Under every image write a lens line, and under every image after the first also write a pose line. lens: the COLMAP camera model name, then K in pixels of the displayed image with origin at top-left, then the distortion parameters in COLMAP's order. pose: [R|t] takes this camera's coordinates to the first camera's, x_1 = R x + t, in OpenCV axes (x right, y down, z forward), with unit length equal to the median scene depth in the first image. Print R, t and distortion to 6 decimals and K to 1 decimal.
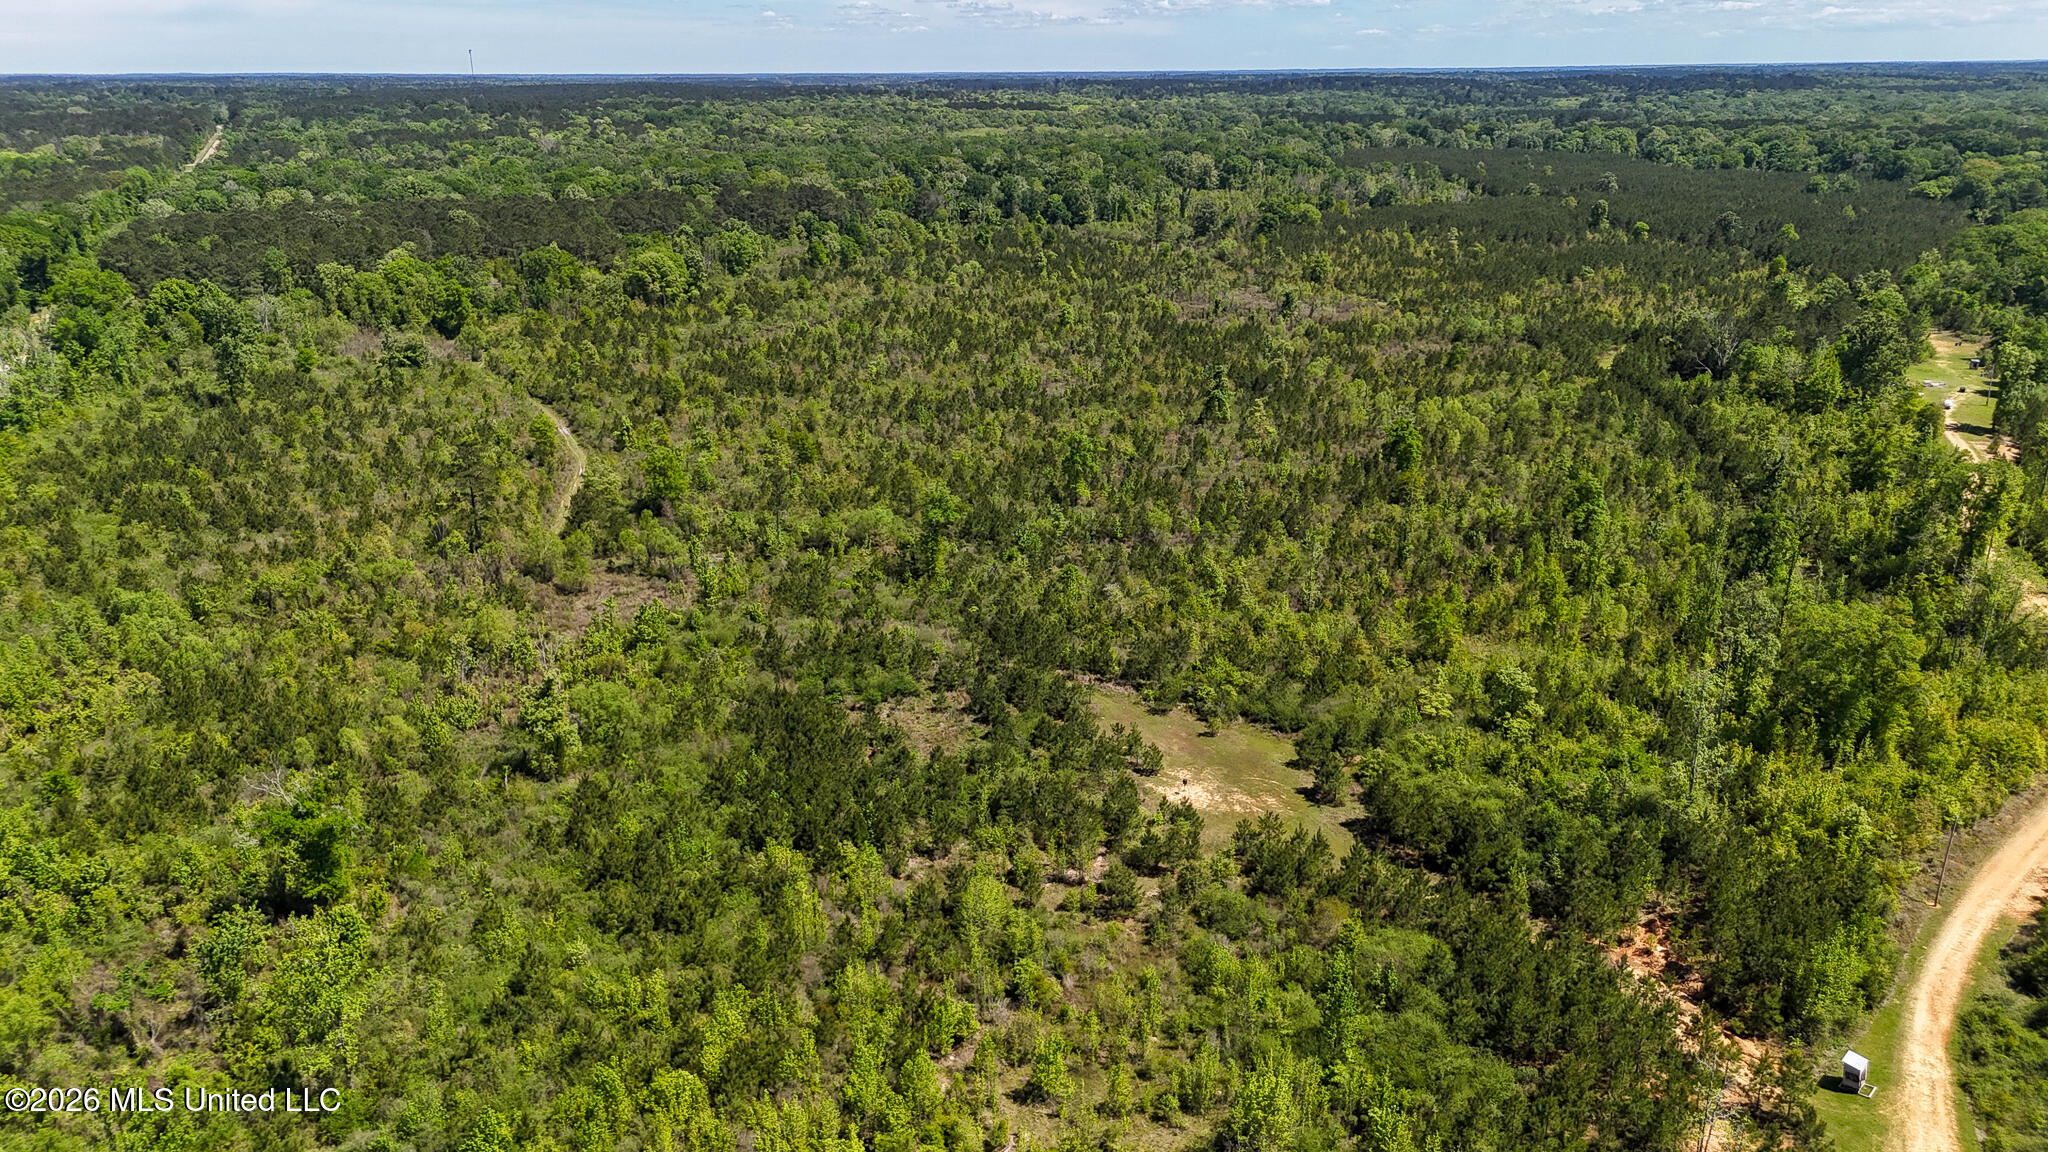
lens RADIAL K [[1526.4, 0, 1013.4], [0, 1526.4, 568.5], [0, 0, 1]] dist [0.071764, -0.065935]
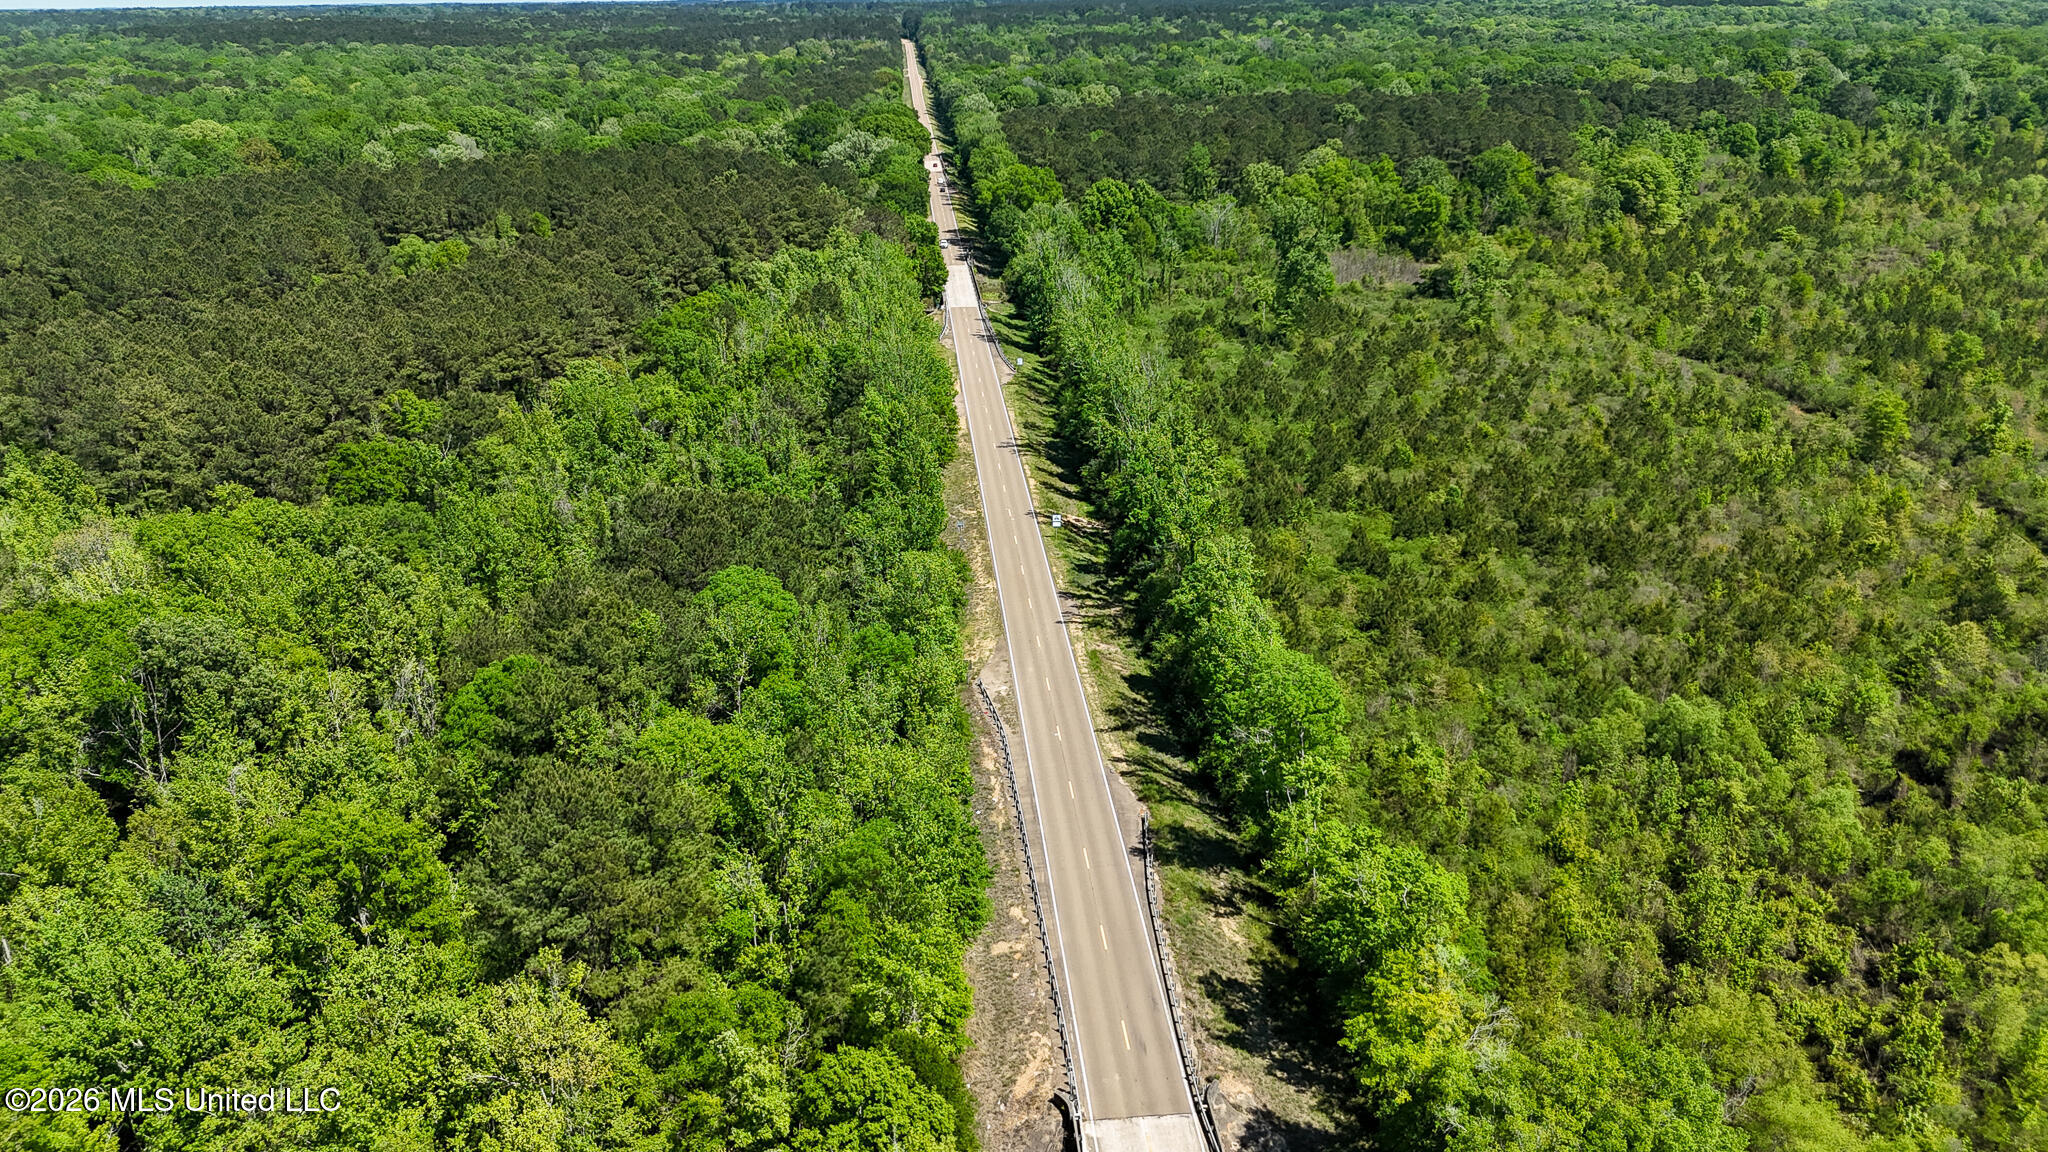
lens RADIAL K [[1526.4, 0, 1024.7], [0, 1526.4, 547.9], [0, 0, 1]] dist [0.071764, -0.065935]
pose [[0.948164, 0.100506, -0.301469, -0.287263], [-0.089177, 0.994702, 0.051146, -0.023276], [0.305012, -0.021610, 0.952103, 0.171386]]
